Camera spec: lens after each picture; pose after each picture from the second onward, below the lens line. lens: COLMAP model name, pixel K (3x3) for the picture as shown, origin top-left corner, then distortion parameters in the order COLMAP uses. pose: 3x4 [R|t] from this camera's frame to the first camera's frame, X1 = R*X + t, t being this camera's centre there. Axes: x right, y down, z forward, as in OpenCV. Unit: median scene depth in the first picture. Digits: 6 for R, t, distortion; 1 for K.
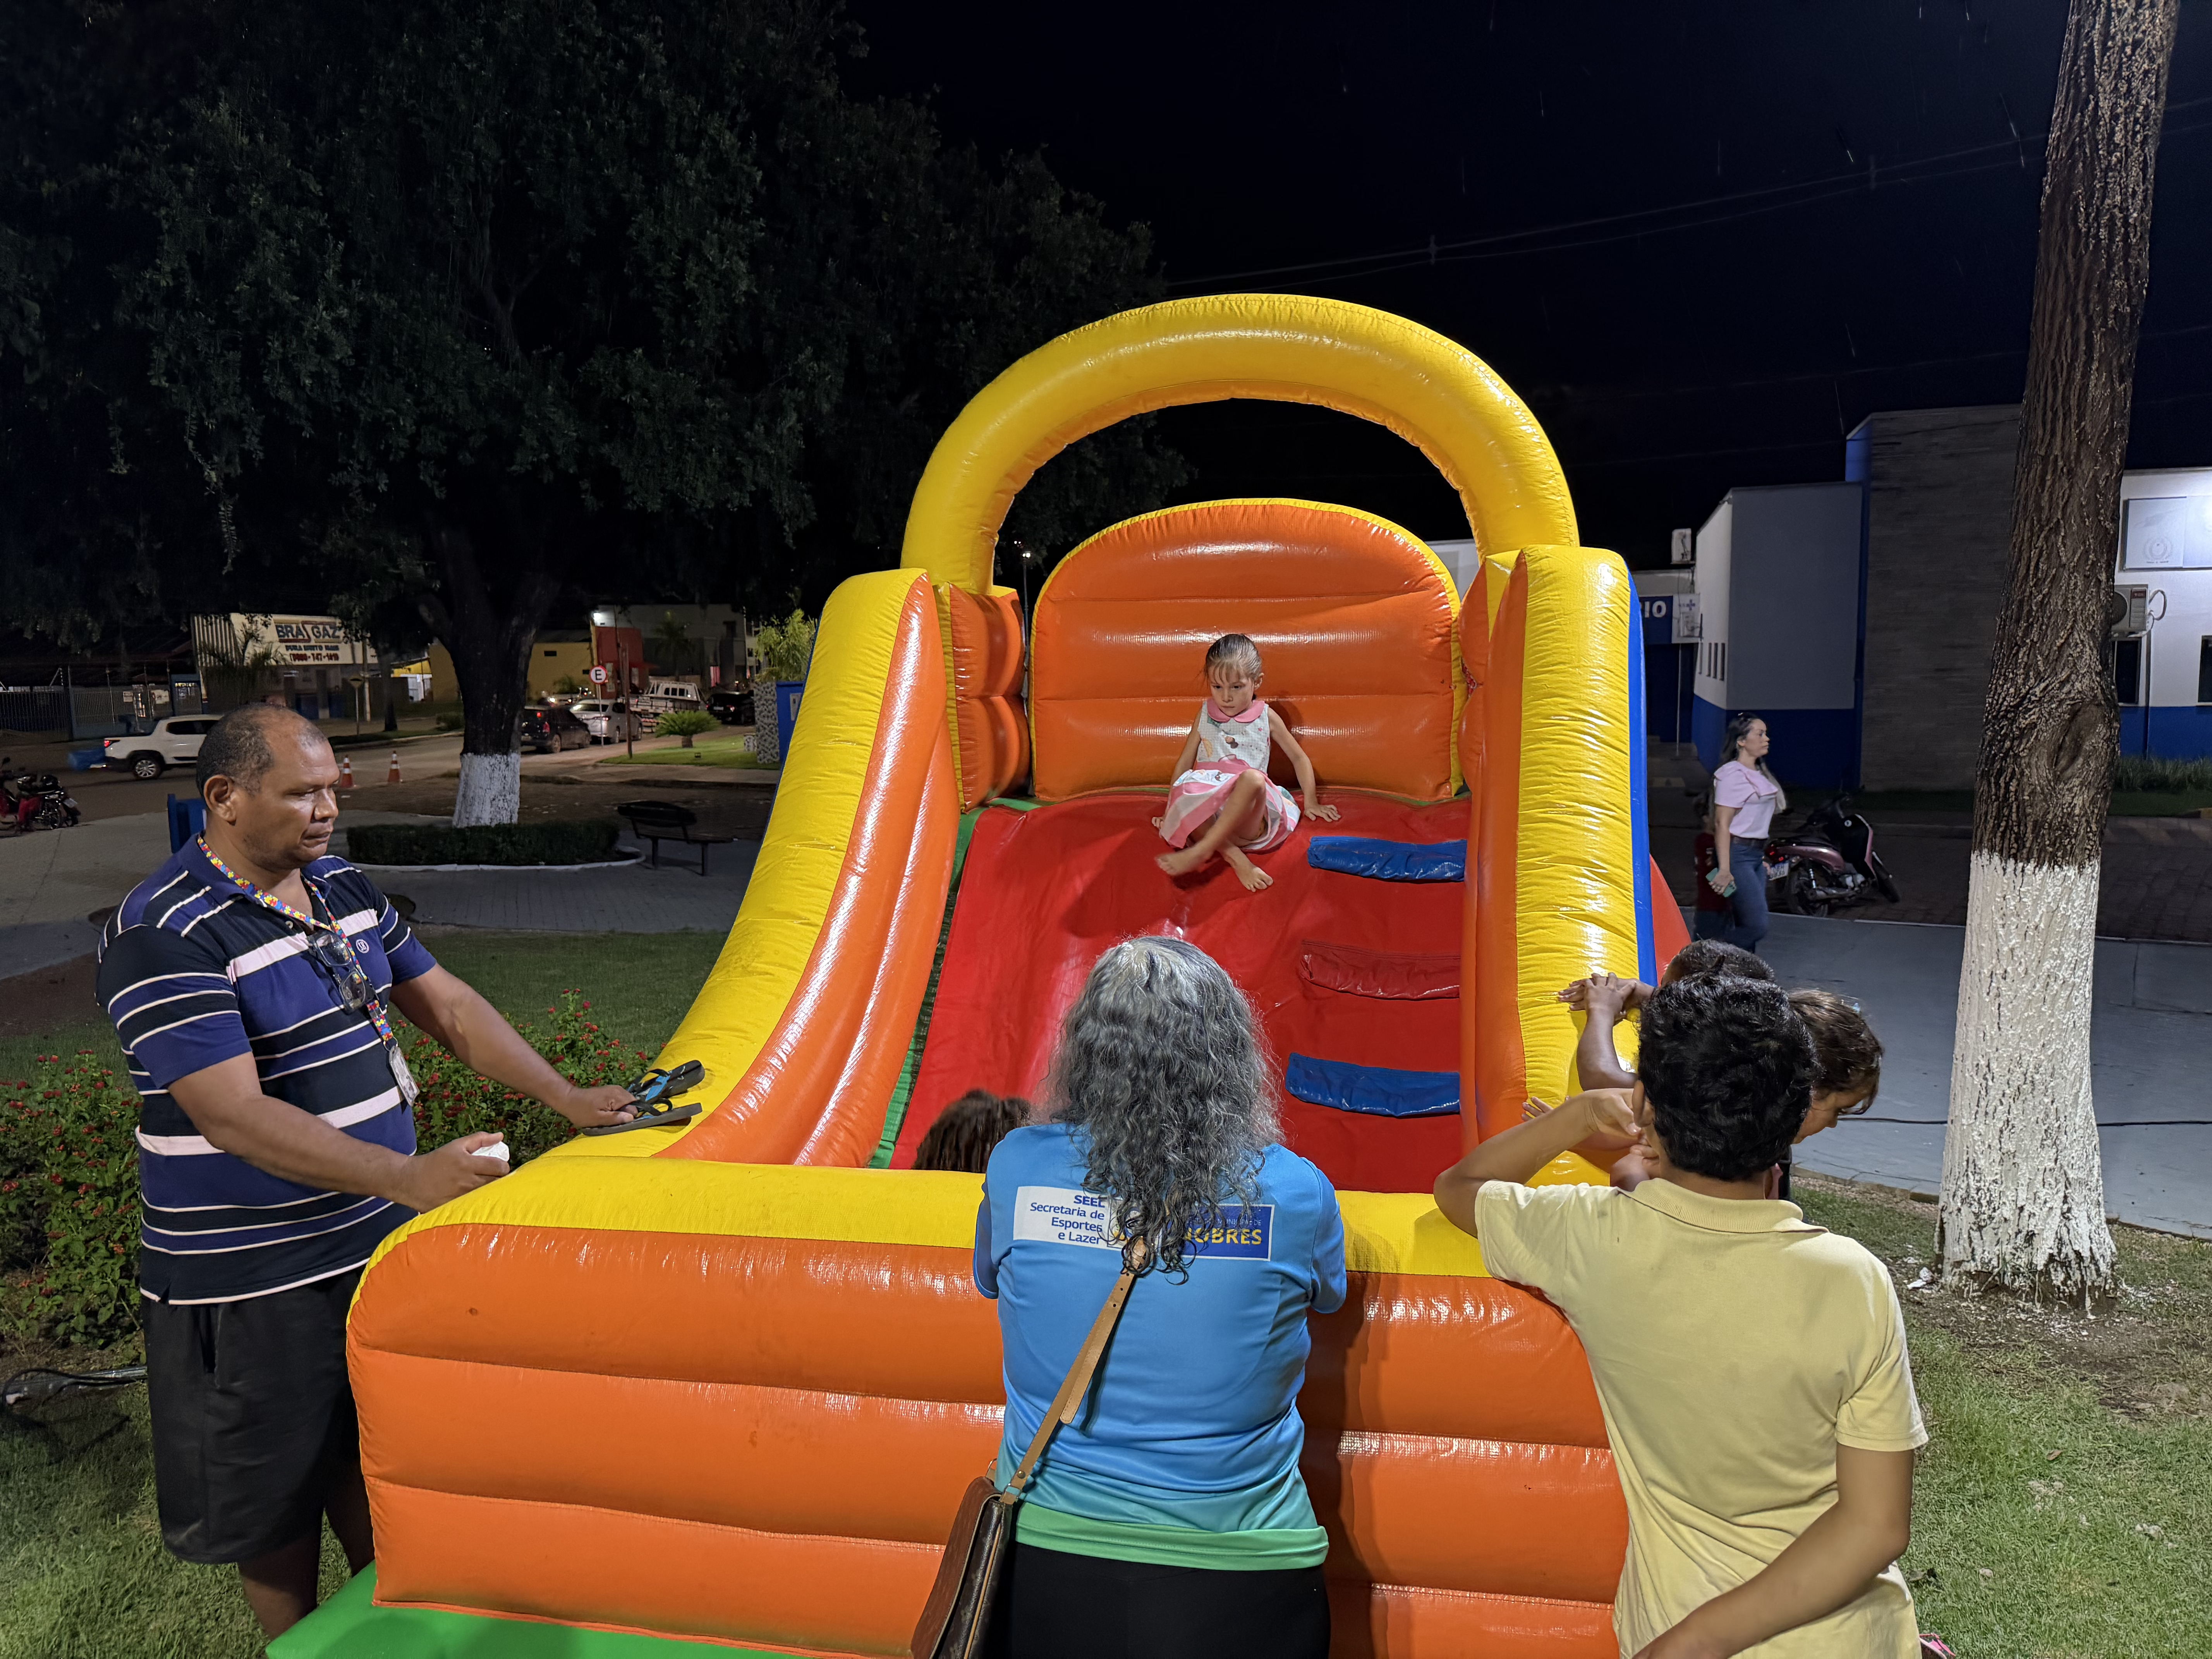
lens RADIAL K [[1588.7, 0, 1118.0], [0, 1588.7, 839.4], [0, 0, 1]] dist [-0.005938, -0.008707]
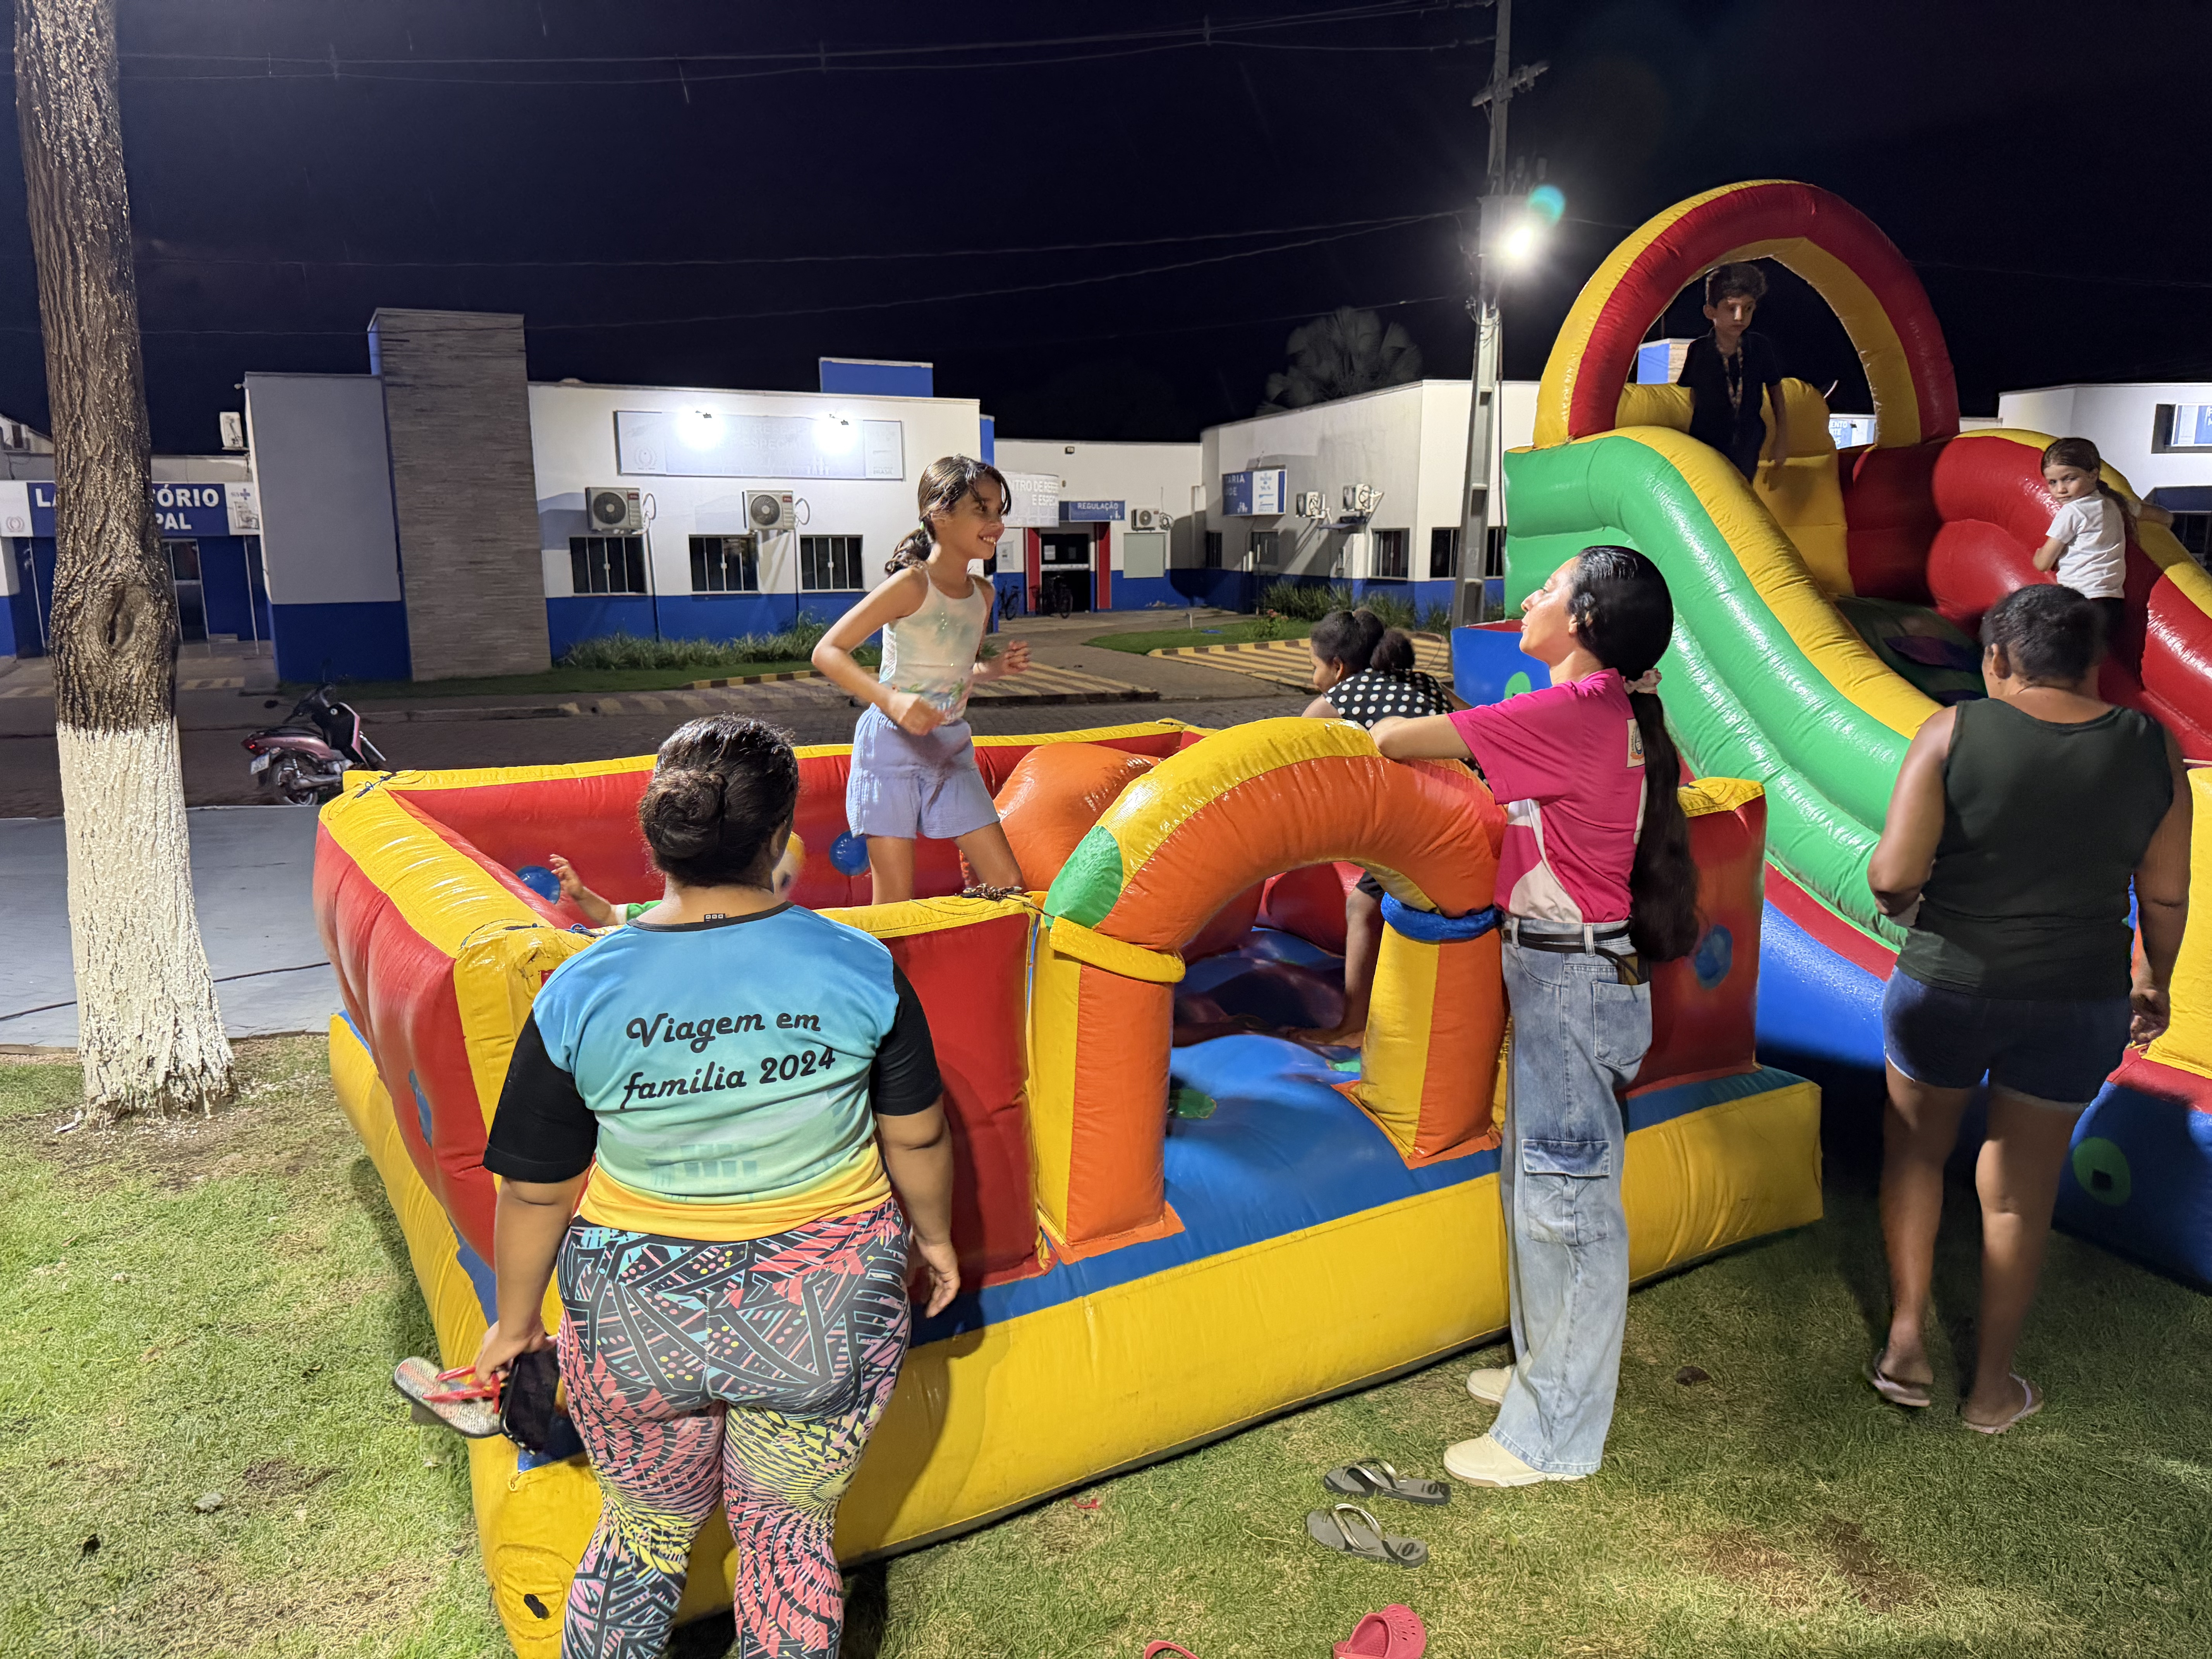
lens RADIAL K [[1574.9, 0, 1105.8], [0, 1574.9, 842.3], [0, 0, 1]] dist [-0.001559, -0.007391]
pose [[0.697066, -0.122172, 0.706522, 0.089874], [0.073761, 0.992367, 0.098827, 0.011516], [-0.713203, -0.016775, 0.700756, -0.087171]]
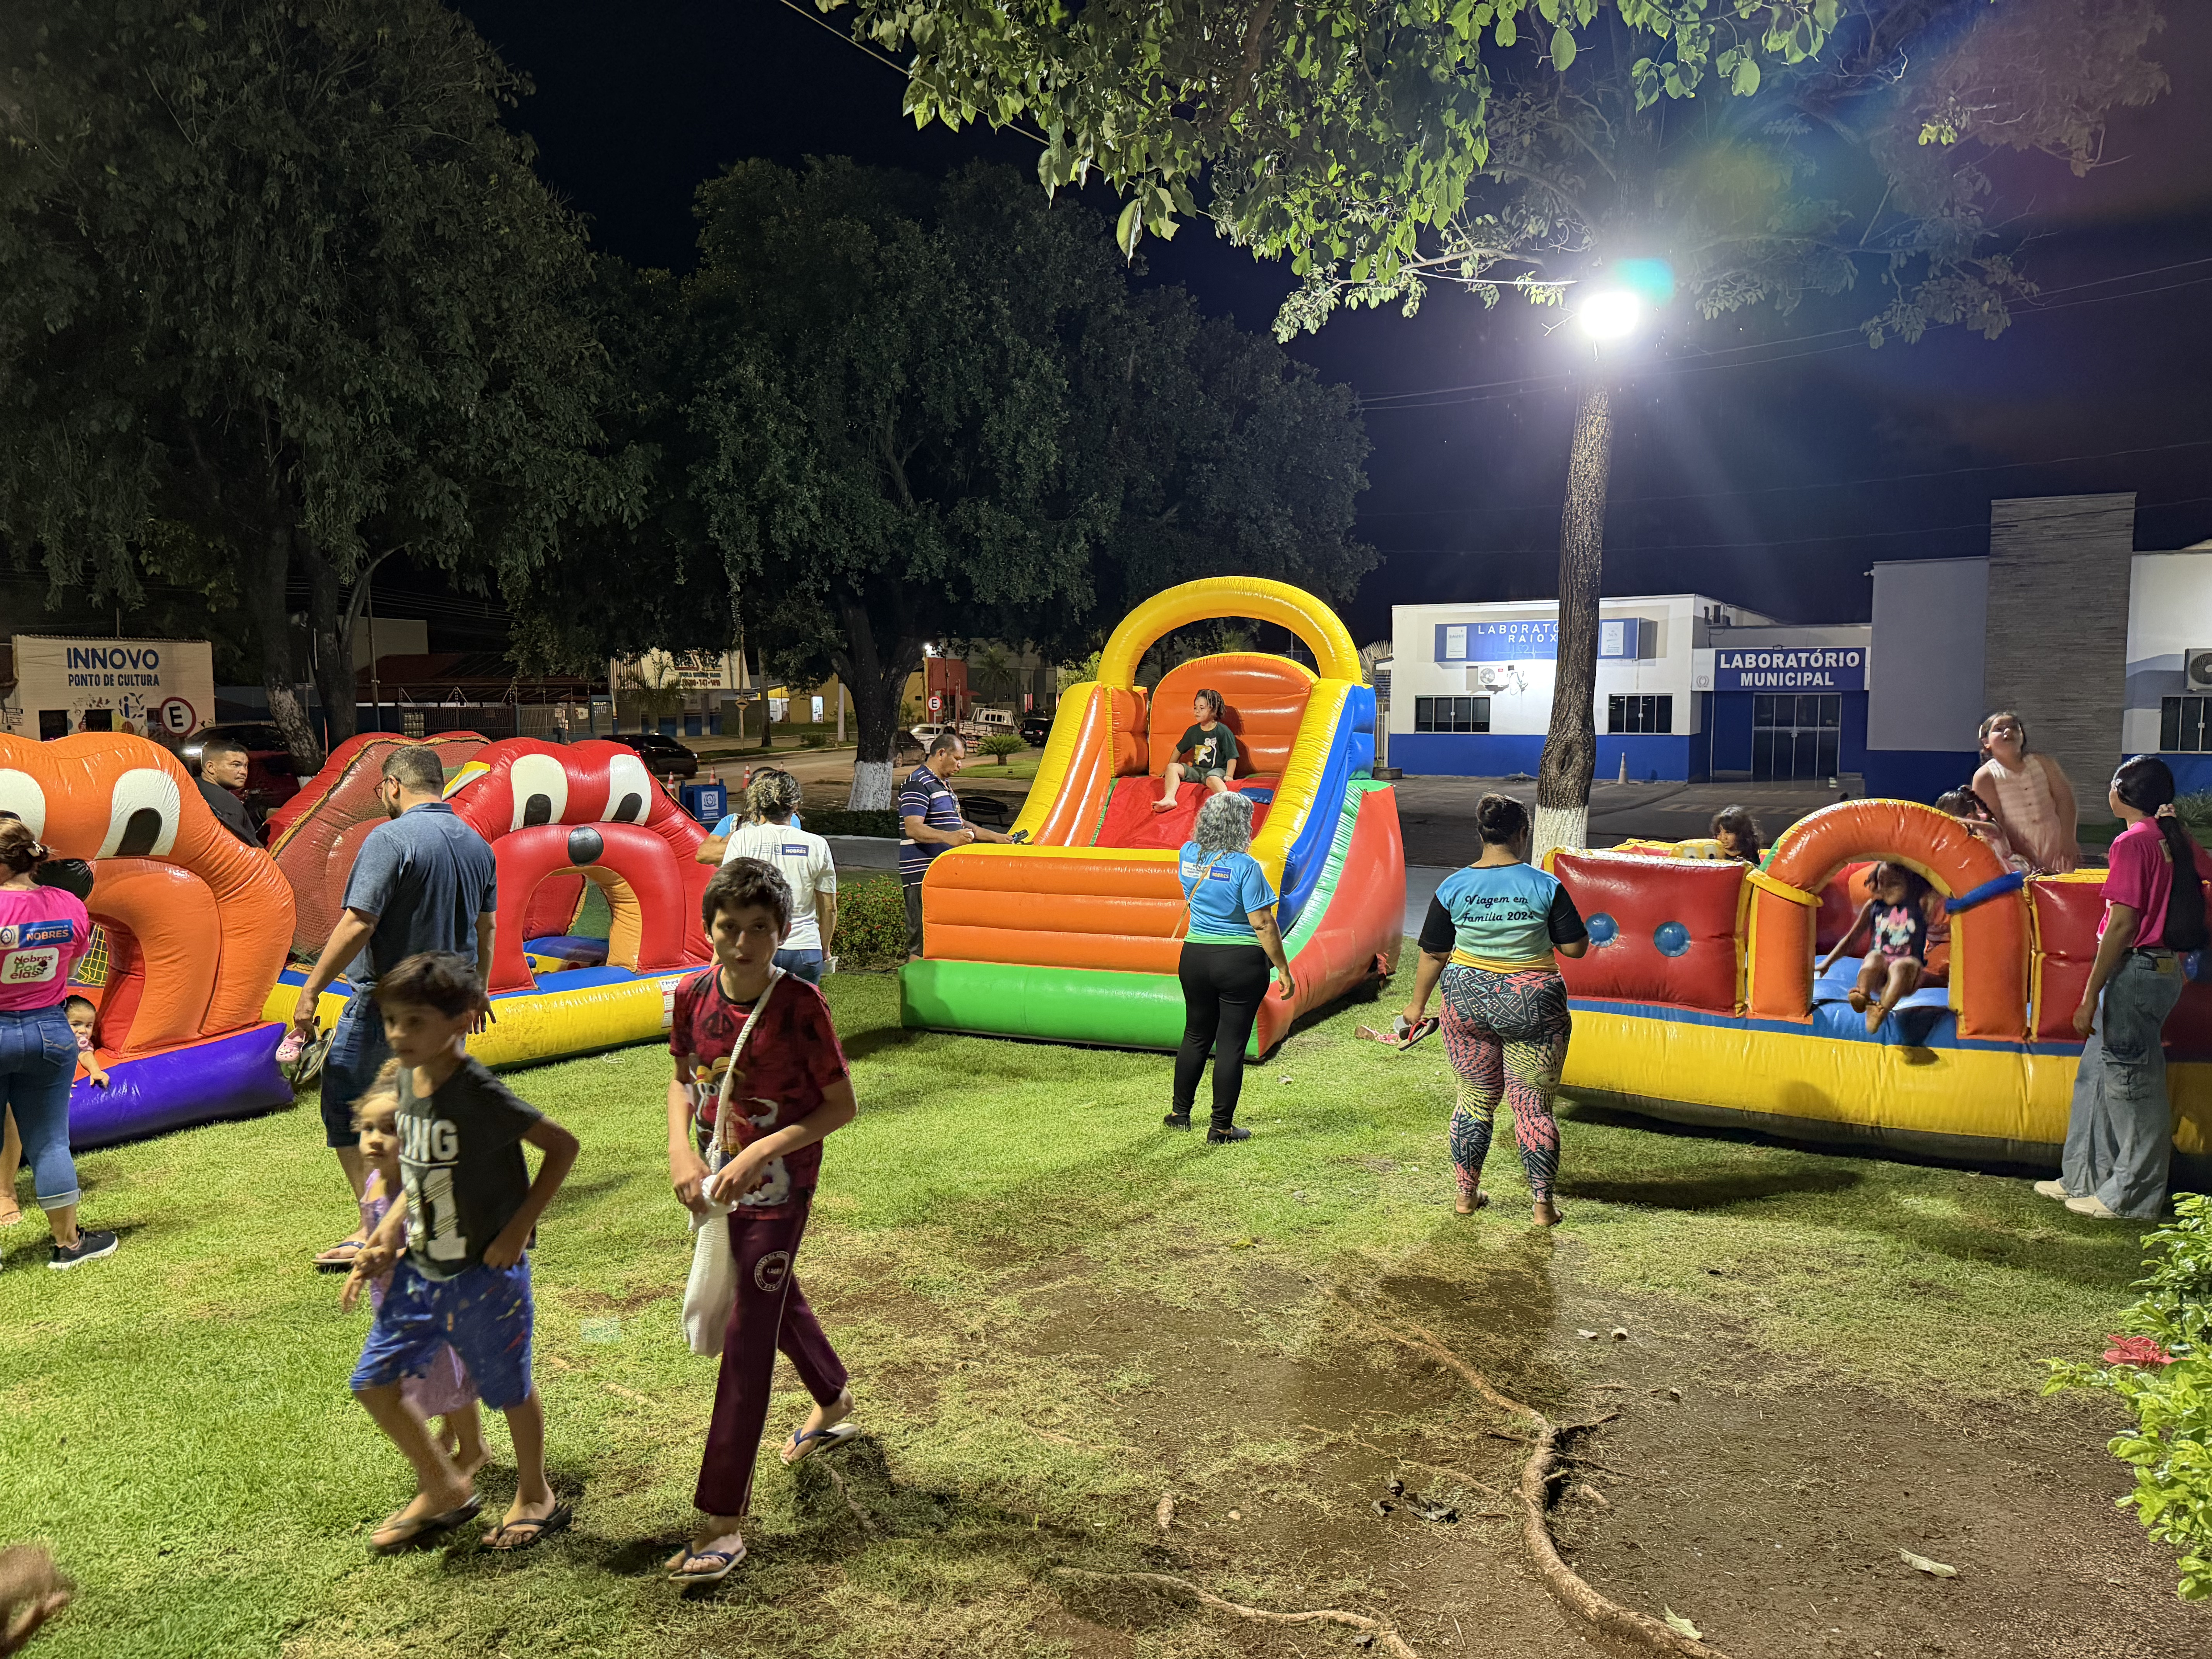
lens RADIAL K [[1526.3, 0, 1114.2], [0, 1526.3, 840.8], [0, 0, 1]] dist [0.042761, -0.025821]
pose [[0.981574, 0.033416, -0.188140, 0.118131], [-0.036231, 0.999277, -0.011540, 0.037158], [0.187618, 0.018144, 0.982074, -0.457634]]
